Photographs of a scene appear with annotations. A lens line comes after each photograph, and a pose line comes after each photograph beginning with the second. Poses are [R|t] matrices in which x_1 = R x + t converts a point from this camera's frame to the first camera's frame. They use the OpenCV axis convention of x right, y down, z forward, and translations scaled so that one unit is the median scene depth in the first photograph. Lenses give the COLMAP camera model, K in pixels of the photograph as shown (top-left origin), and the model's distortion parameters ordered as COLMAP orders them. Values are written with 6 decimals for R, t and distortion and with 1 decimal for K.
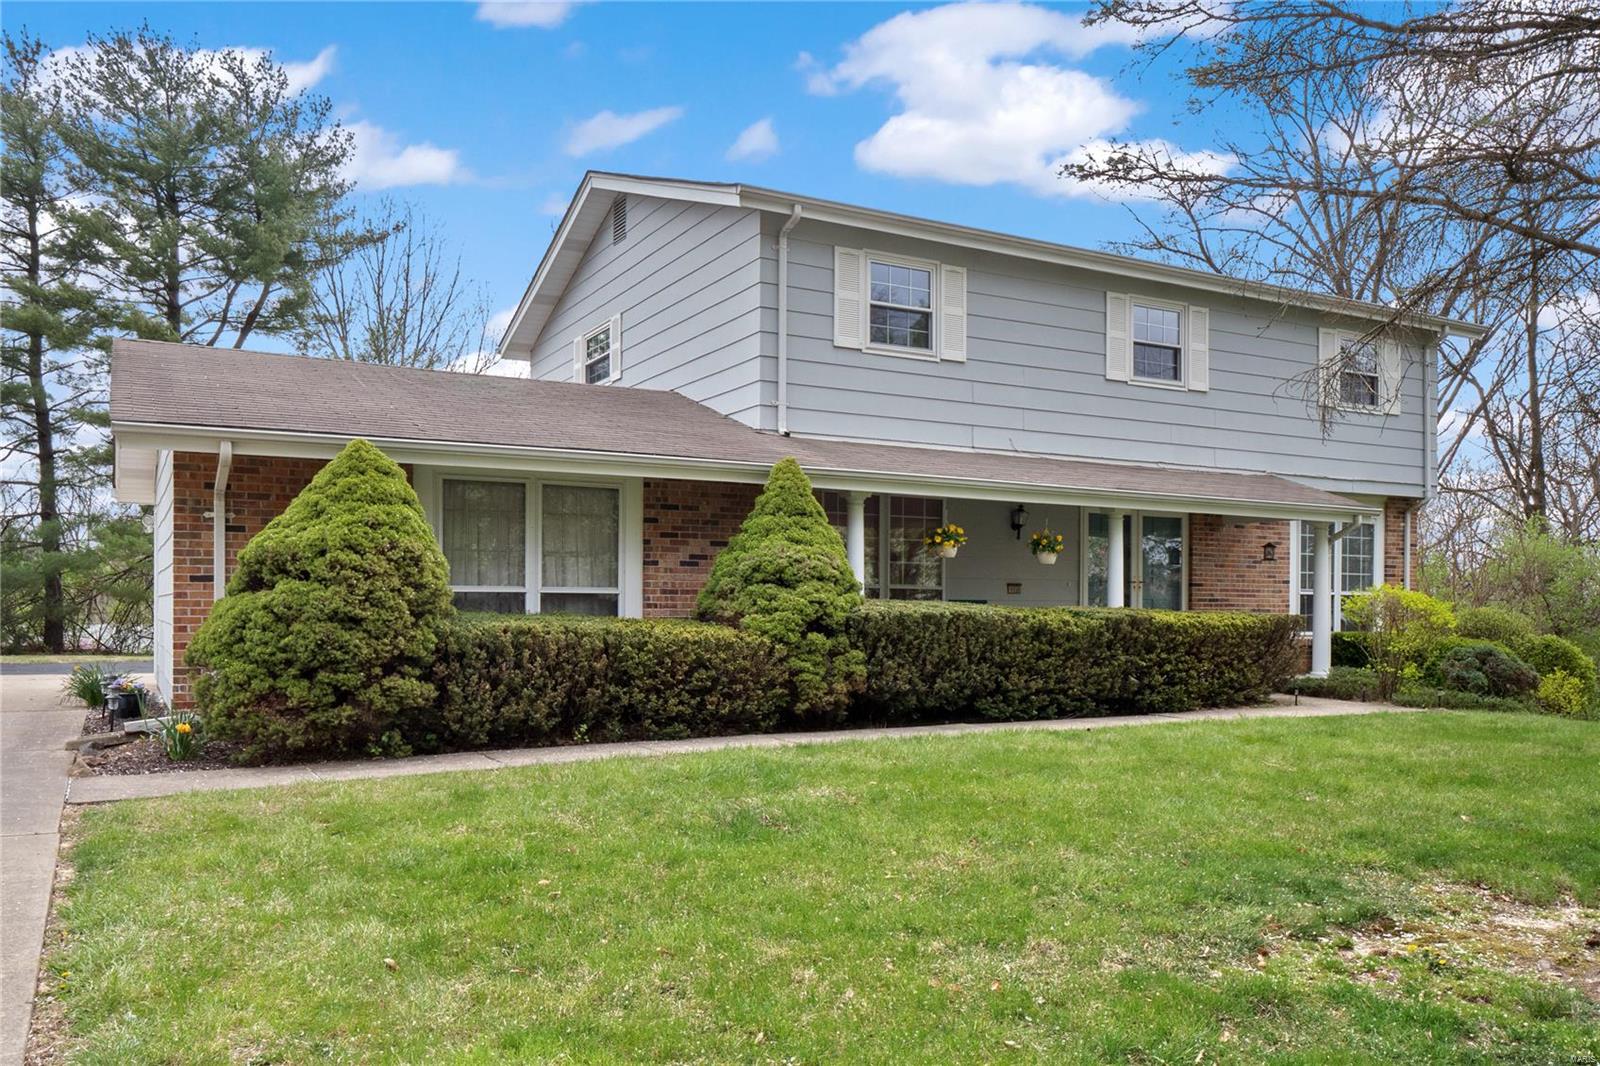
lens RADIAL K [[1256.0, 0, 799.6], [0, 1256.0, 602.2], [0, 0, 1]] dist [0.001537, -0.001653]
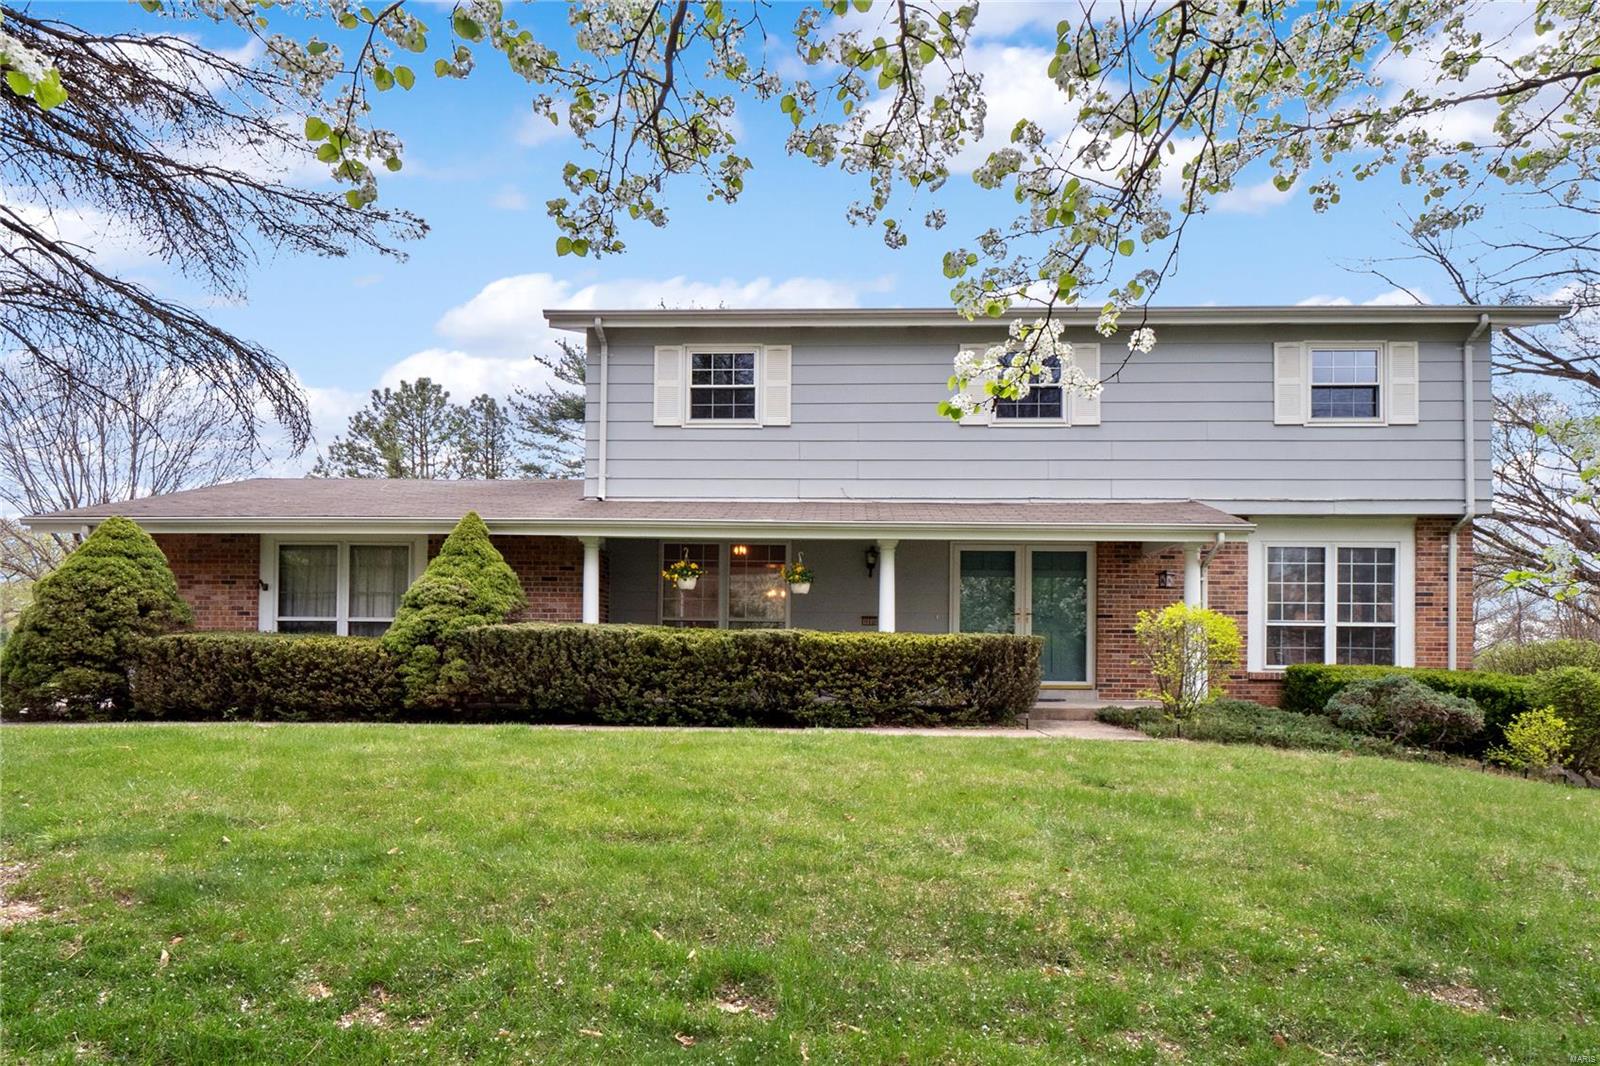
lens RADIAL K [[1041.2, 0, 800.0], [0, 1041.2, 533.0], [0, 0, 1]] dist [0.000487, -0.002166]
pose [[0.863613, -0.064337, -0.500033, 0.705783], [-0.001604, 0.991469, -0.130337, 0.039219], [0.504152, 0.113362, 0.856142, 0.215705]]
